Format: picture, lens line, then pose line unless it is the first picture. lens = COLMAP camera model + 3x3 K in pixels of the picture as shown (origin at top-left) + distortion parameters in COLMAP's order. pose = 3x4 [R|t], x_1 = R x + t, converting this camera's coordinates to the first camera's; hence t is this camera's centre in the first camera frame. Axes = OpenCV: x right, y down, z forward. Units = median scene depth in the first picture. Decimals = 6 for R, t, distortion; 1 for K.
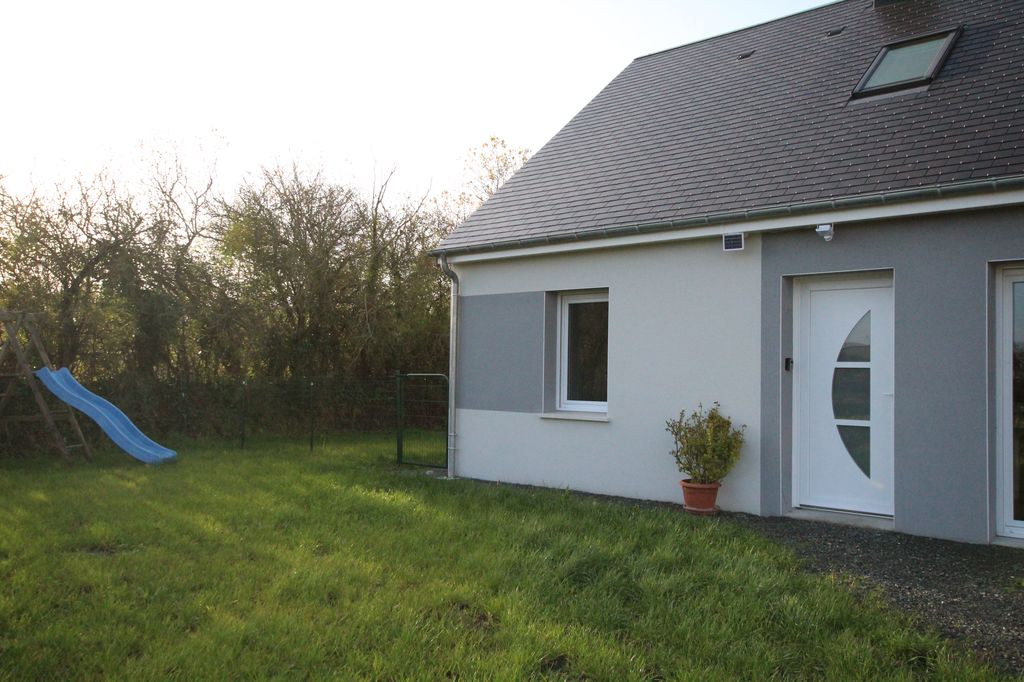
lens RADIAL K [[907.2, 0, 512.0], [0, 907.2, 341.0], [0, 0, 1]] dist [-0.000387, 0.081687]
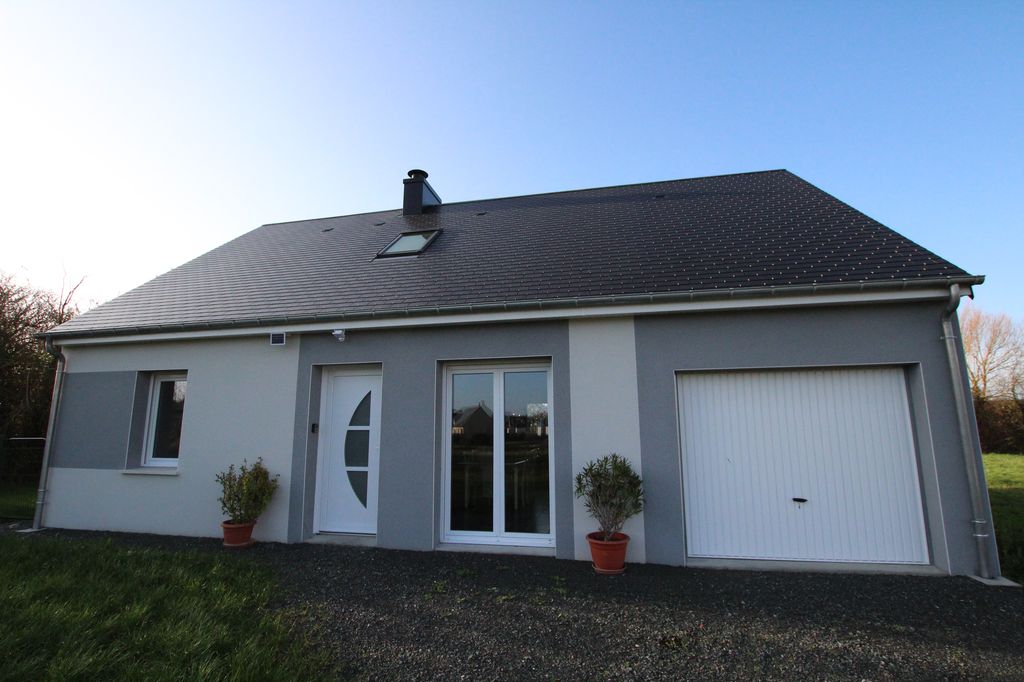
lens RADIAL K [[479.2, 0, 512.0], [0, 479.2, 341.0], [0, 0, 1]] dist [-0.002526, -0.000532]
pose [[0.873576, 0.072361, 0.481278, 0.201645], [-0.003259, 0.989733, -0.142893, -0.002746], [-0.486676, 0.123259, 0.864843, 0.192752]]
